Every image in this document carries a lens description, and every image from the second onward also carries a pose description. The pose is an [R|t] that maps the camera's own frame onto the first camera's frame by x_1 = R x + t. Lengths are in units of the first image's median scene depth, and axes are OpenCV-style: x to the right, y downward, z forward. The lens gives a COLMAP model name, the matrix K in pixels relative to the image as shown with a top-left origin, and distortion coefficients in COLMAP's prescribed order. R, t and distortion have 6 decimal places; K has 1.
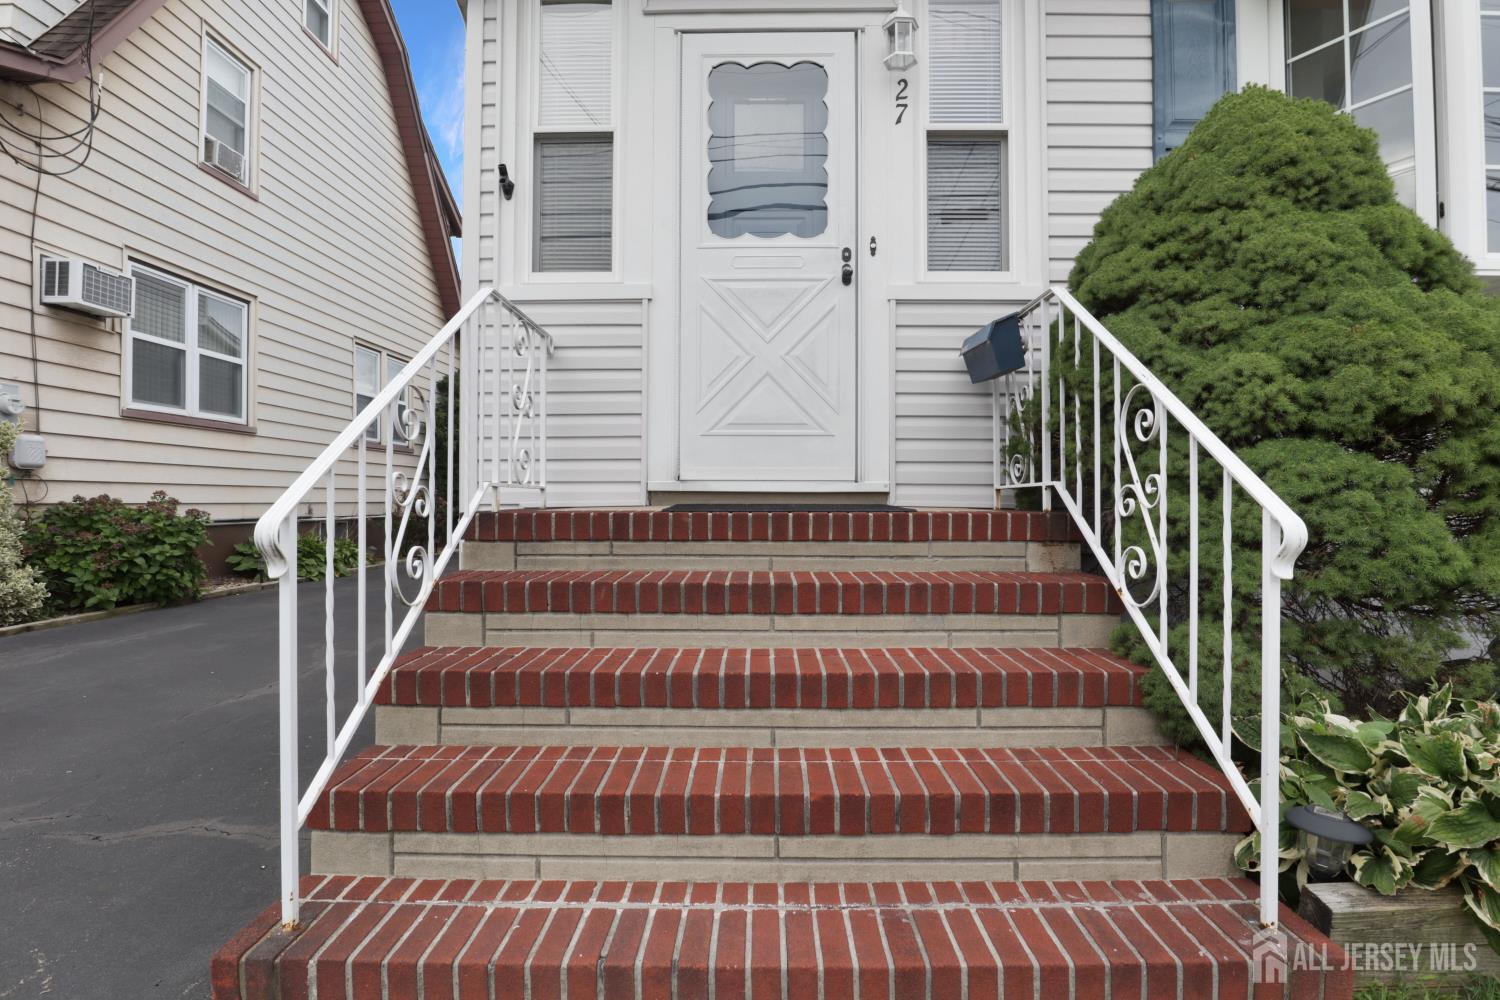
lens RADIAL K [[791.0, 0, 769.2], [0, 791.0, 492.4], [0, 0, 1]] dist [-0.011656, -0.000160]
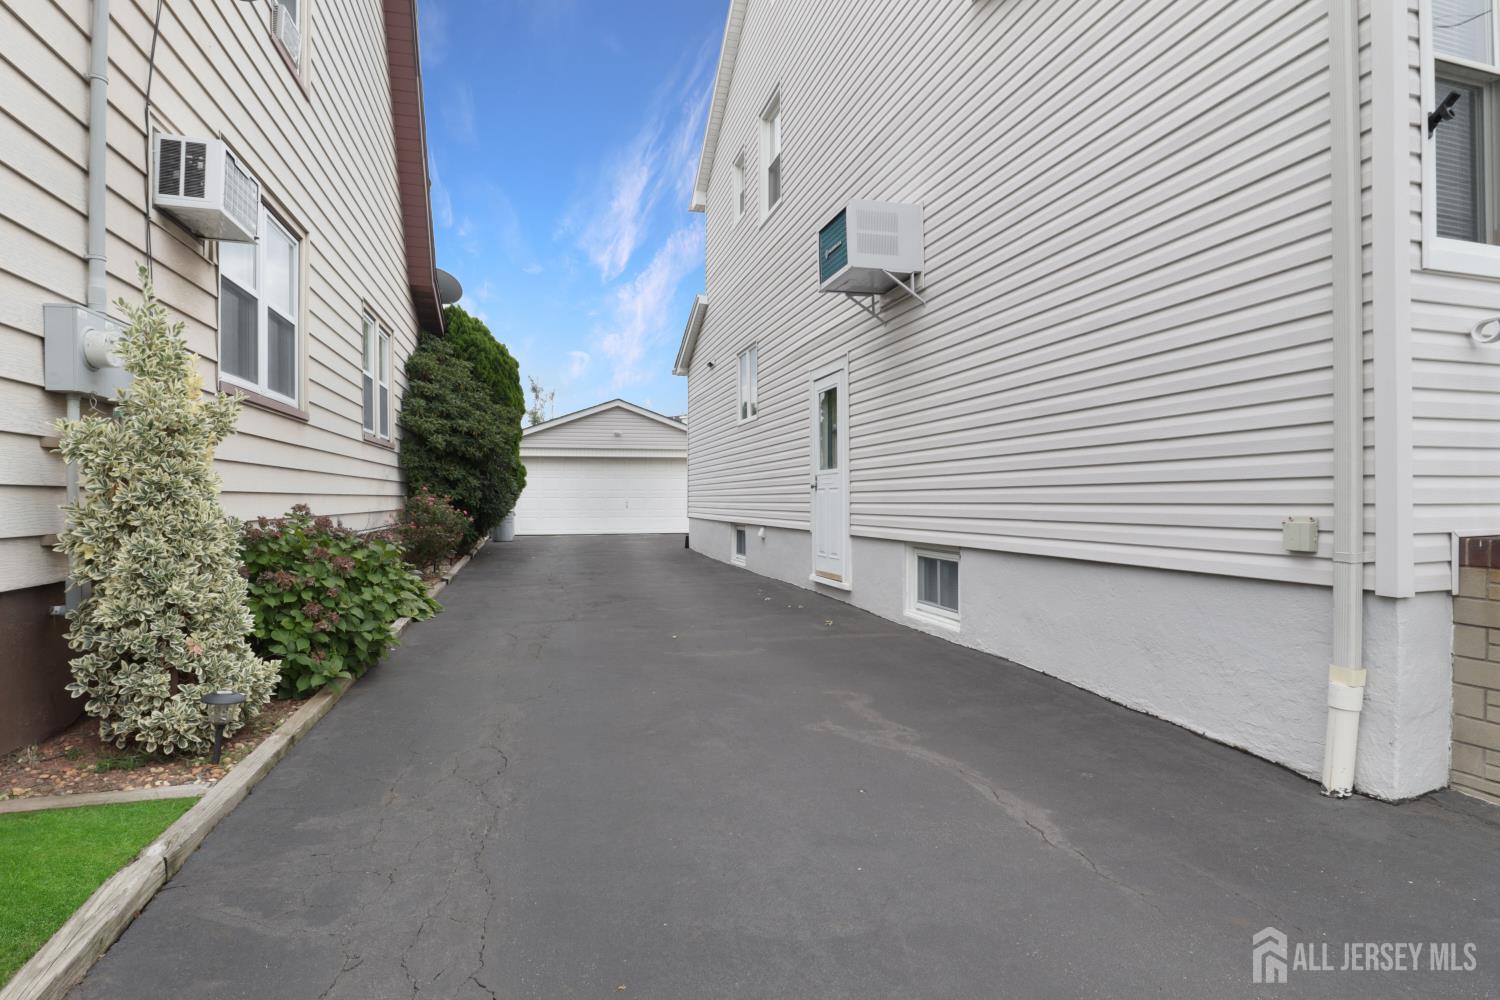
lens RADIAL K [[780.4, 0, 750.0], [0, 780.4, 500.0], [0, 0, 1]] dist [-0.001046, 0.000449]
pose [[0.966014, -0.001218, 0.258488, -1.623841], [-0.001590, 0.999942, 0.010653, -0.037866], [-0.258486, -0.010702, 0.965956, 0.705769]]
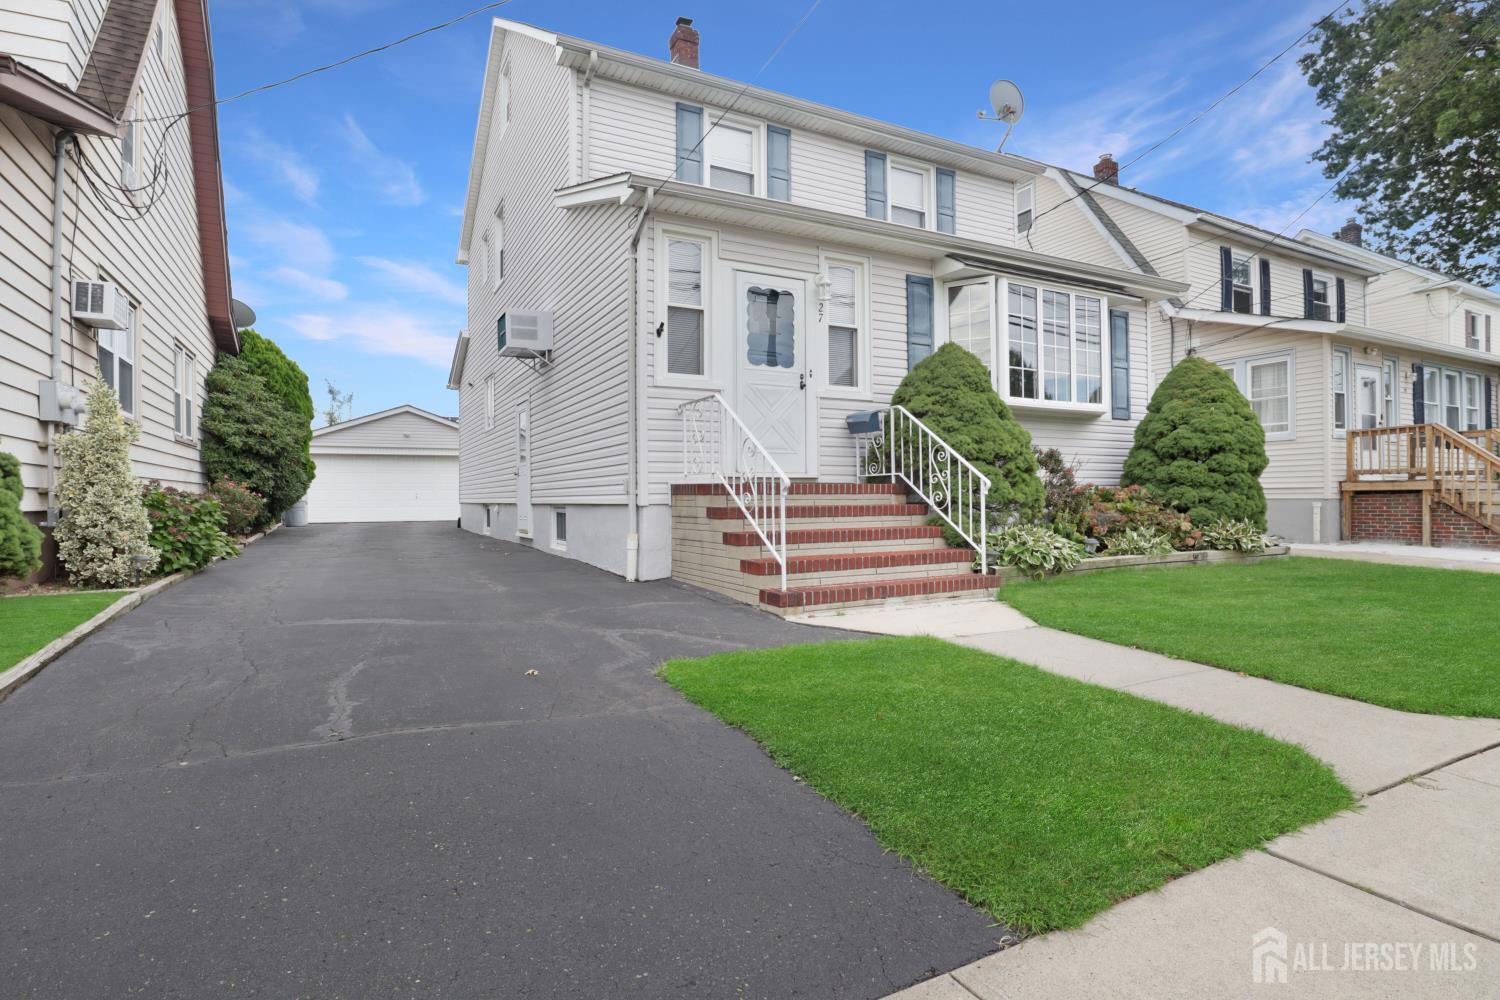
lens RADIAL K [[770.0, 0, 772.9], [0, 770.0, 495.1], [0, 0, 1]] dist [0.000013, -0.000345]
pose [[0.876974, -0.005223, 0.480510, -1.456757], [0.003173, 0.999982, 0.005078, 0.052280], [-0.480528, -0.002929, 0.876974, -1.300937]]
